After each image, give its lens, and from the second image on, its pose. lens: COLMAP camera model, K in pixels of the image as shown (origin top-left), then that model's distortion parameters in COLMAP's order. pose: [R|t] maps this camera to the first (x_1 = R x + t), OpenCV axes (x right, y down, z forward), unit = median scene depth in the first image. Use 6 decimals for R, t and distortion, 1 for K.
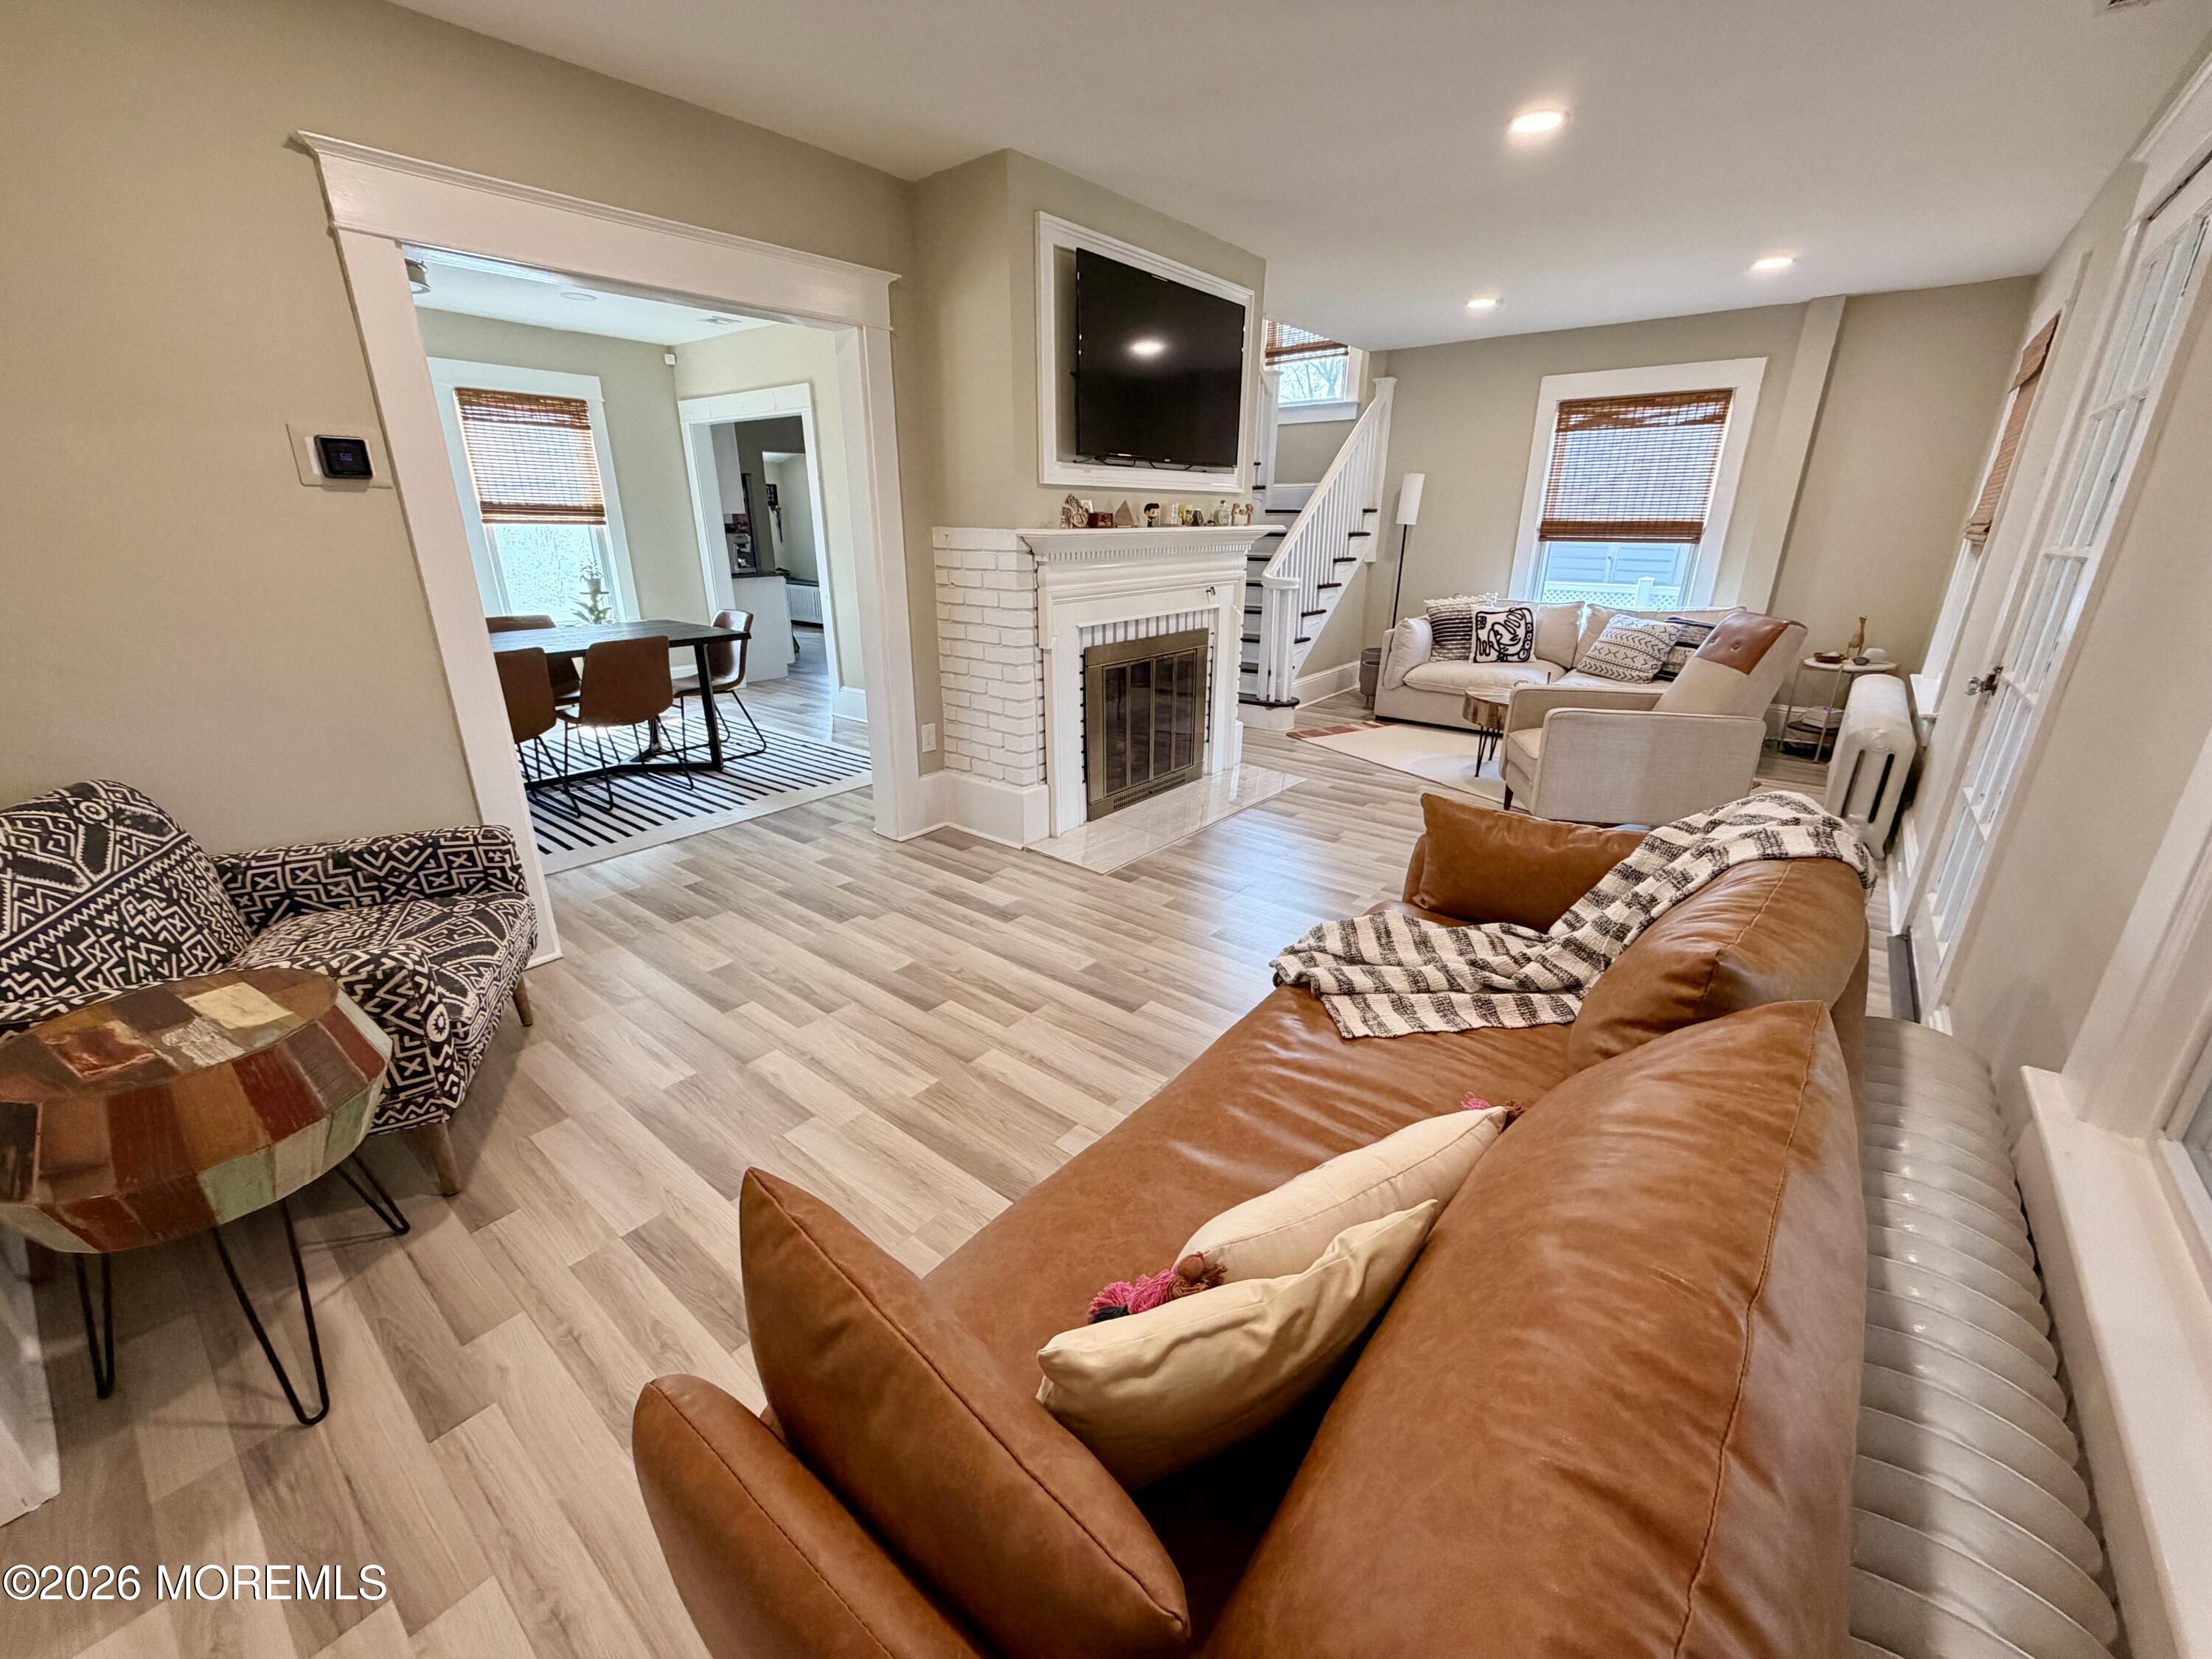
lens RADIAL K [[886.1, 0, 1100.8], [0, 886.1, 831.2], [0, 0, 1]] dist [0.008946, -0.000218]
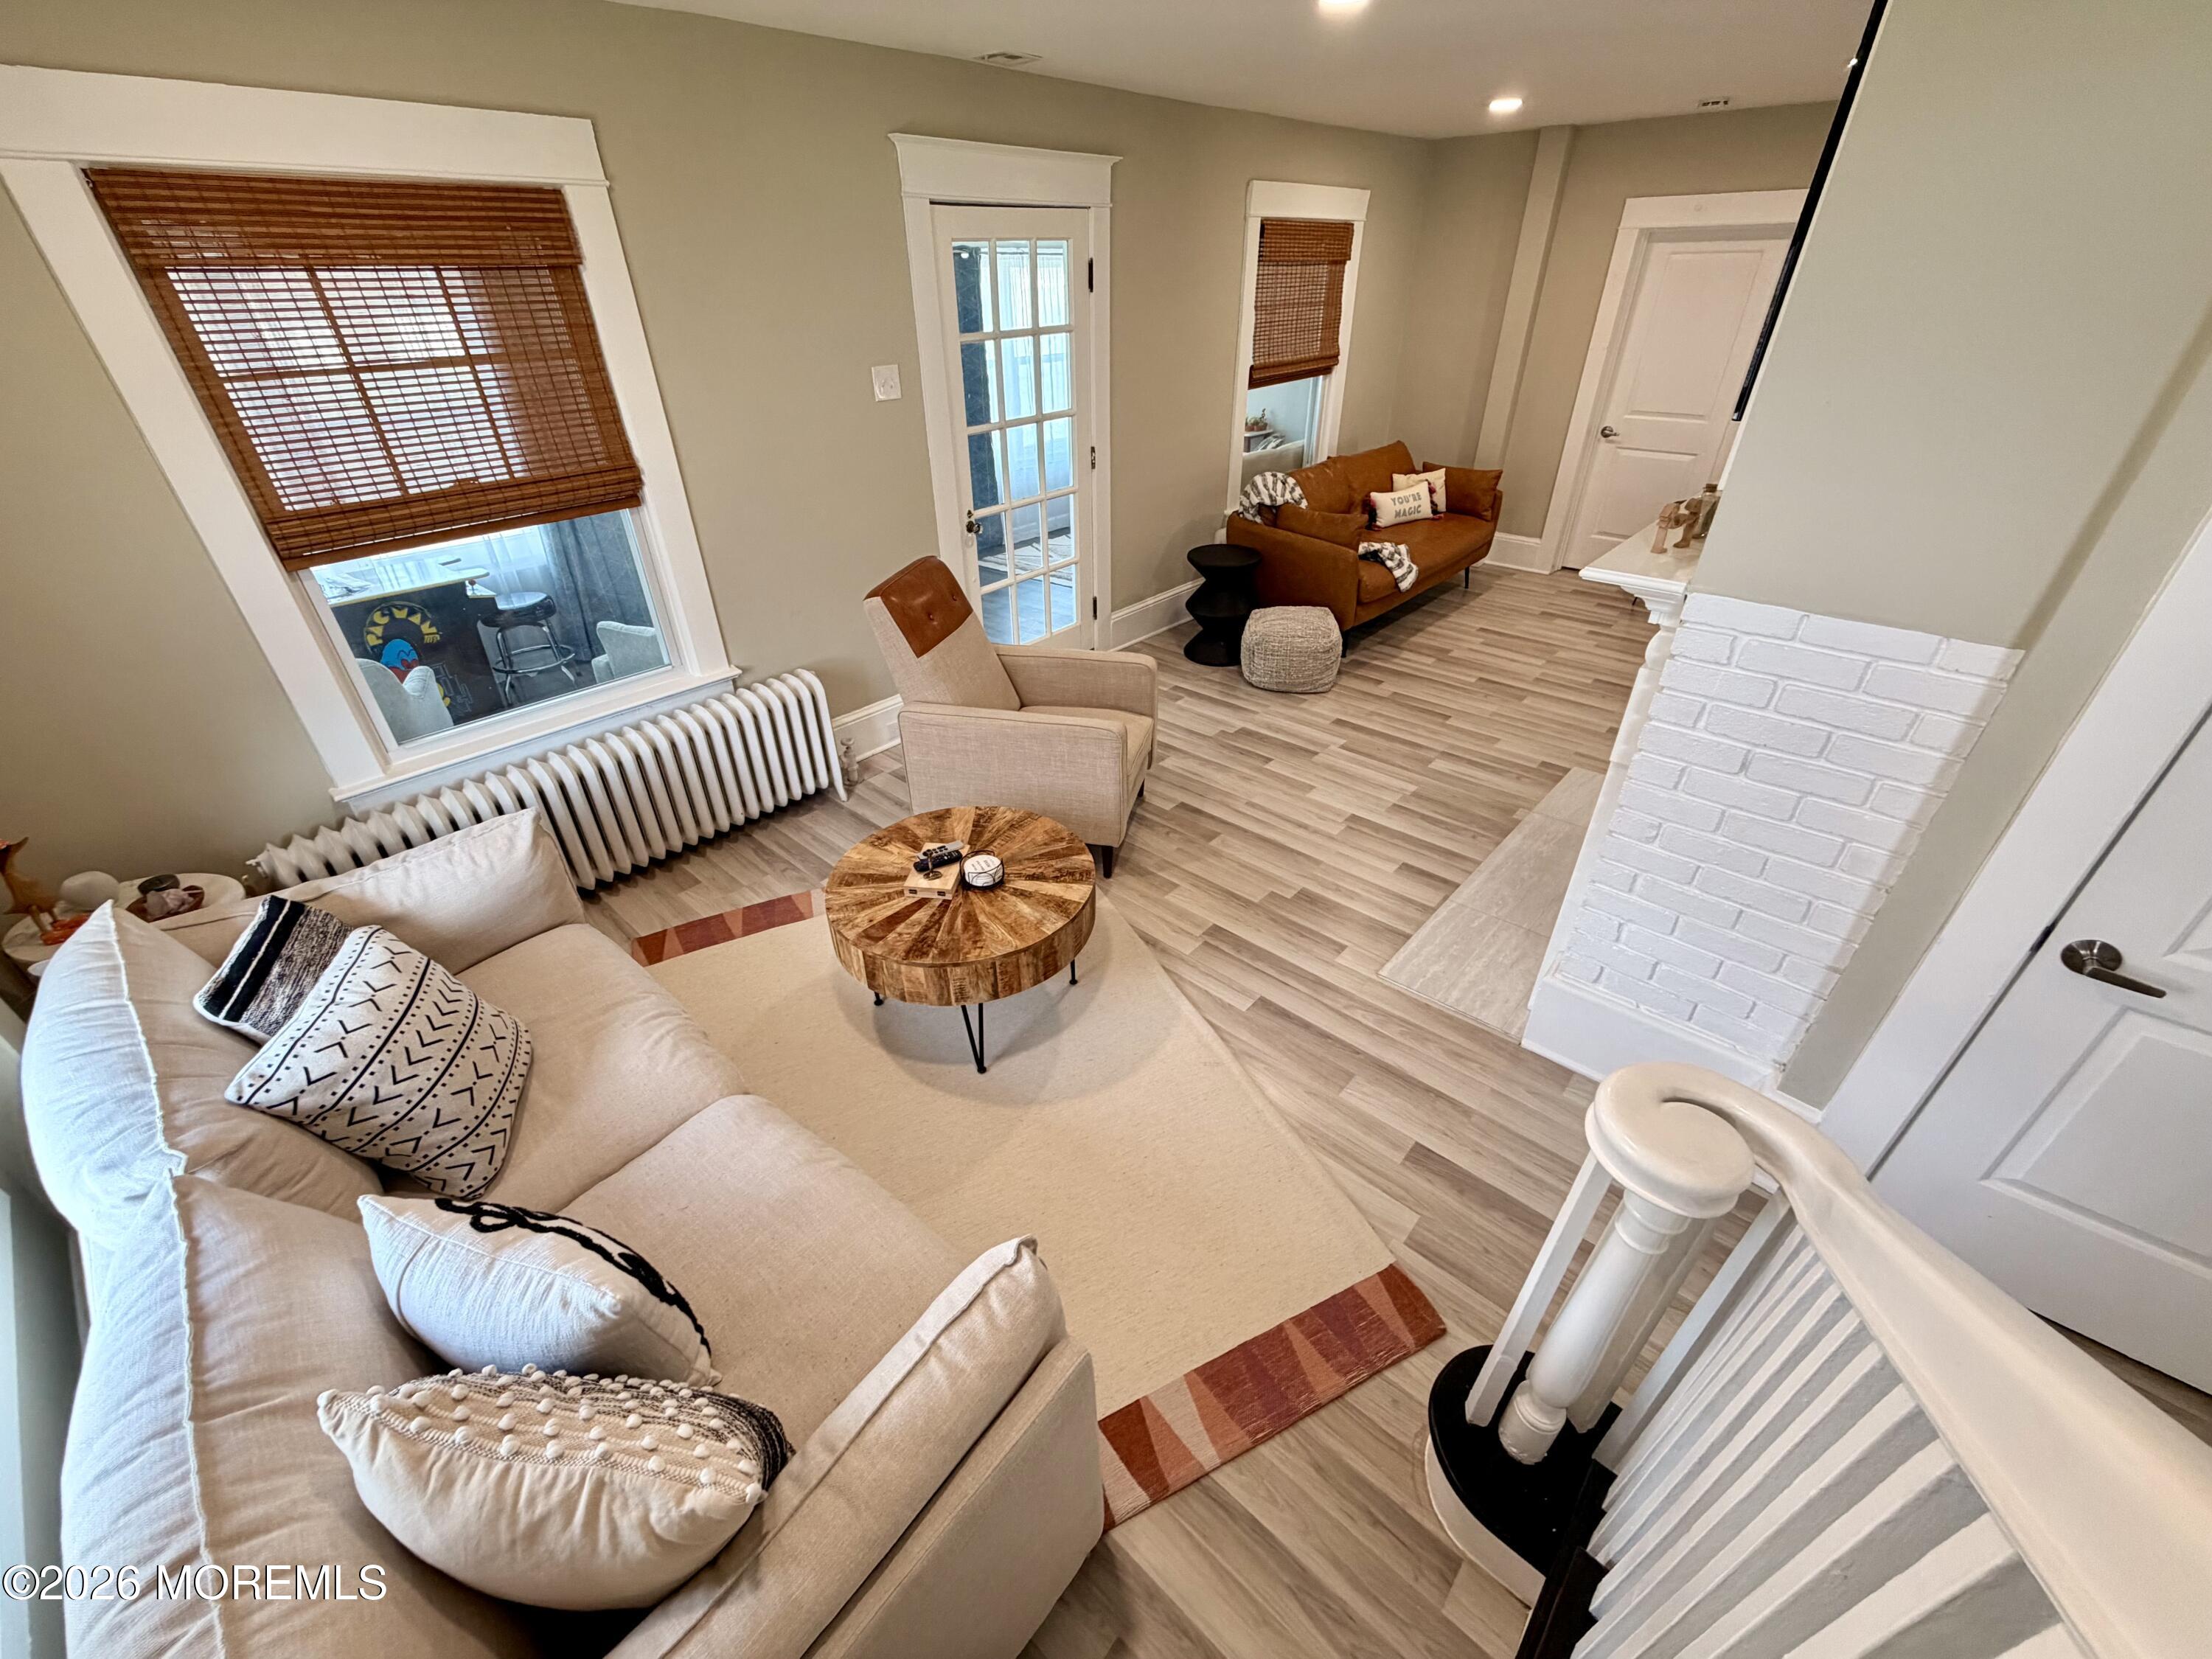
lens RADIAL K [[886.1, 0, 1100.8], [0, 886.1, 831.2], [0, 0, 1]] dist [0.008946, -0.000218]
pose [[-0.999054, -0.022083, 0.037465, 0.334969], [0.017030, 0.594029, 0.804264, -0.487165], [-0.040015, 0.804141, -0.593091, 1.085151]]
